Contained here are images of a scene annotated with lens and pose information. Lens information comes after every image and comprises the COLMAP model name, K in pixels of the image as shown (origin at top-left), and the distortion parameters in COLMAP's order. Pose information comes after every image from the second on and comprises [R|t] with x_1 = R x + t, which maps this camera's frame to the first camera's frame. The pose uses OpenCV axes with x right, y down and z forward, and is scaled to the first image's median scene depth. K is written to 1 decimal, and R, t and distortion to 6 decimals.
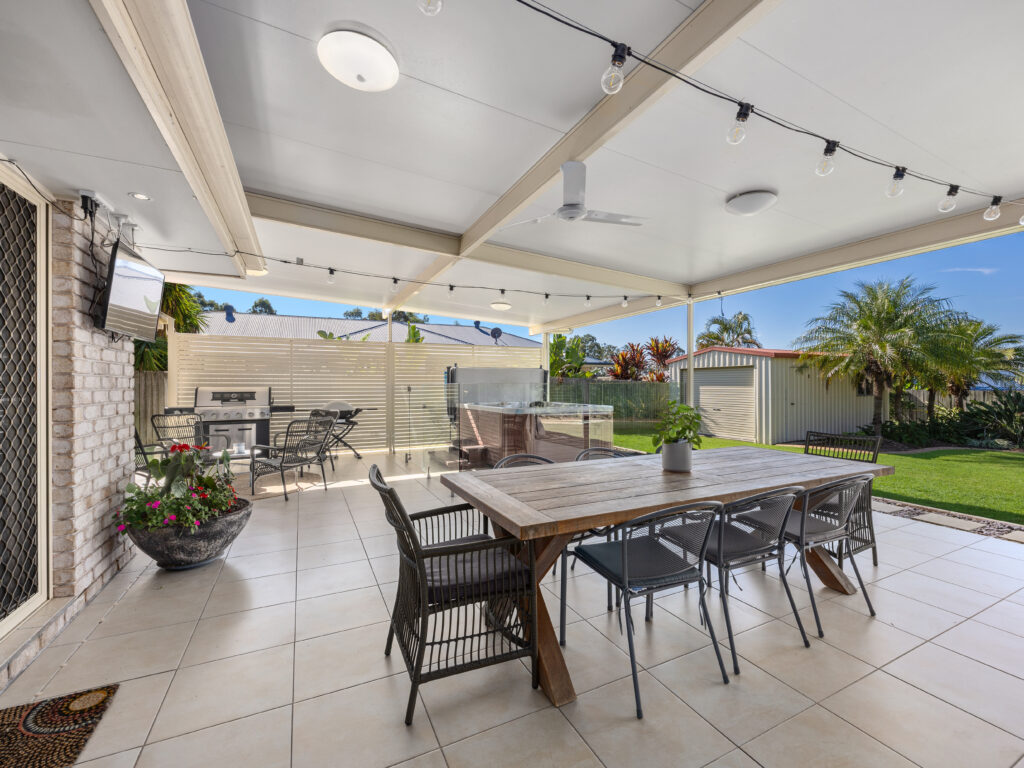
lens RADIAL K [[436.4, 0, 516.5], [0, 436.4, 383.0], [0, 0, 1]] dist [-0.002106, 0.000540]
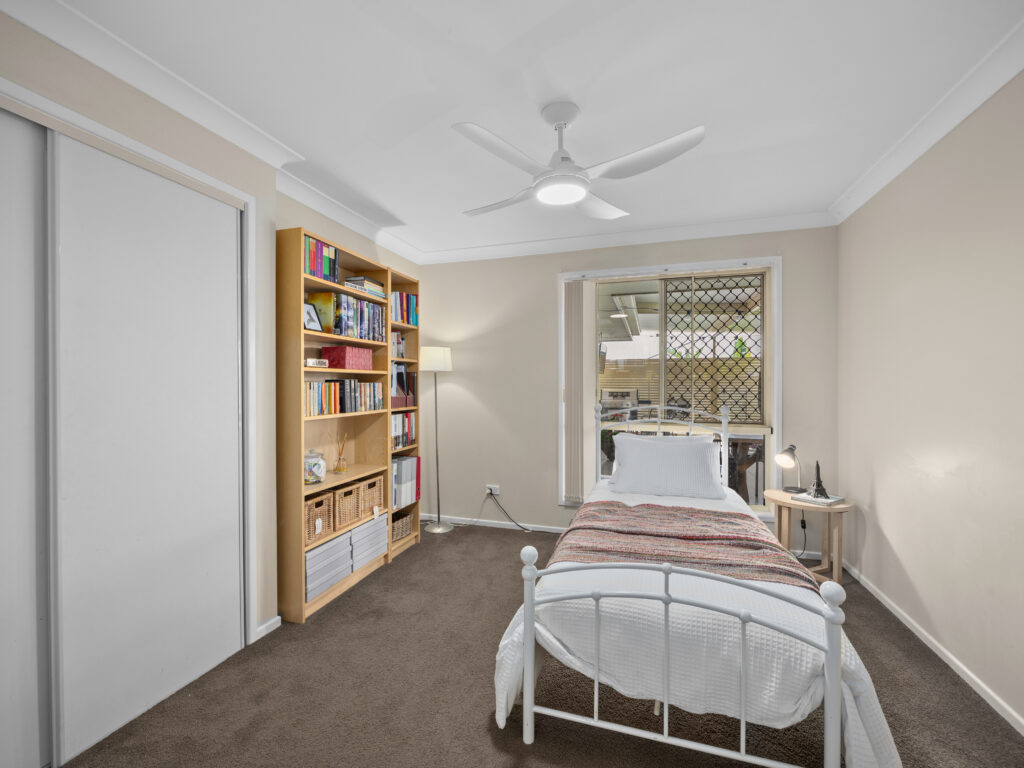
lens RADIAL K [[436.4, 0, 510.2], [0, 436.4, 386.5], [0, 0, 1]] dist [-0.002106, 0.000540]
pose [[0.725511, 0.005030, -0.688192, 0.269943], [-0.002415, 0.999986, 0.004763, -0.009796], [0.688206, -0.001794, 0.725513, -0.625763]]
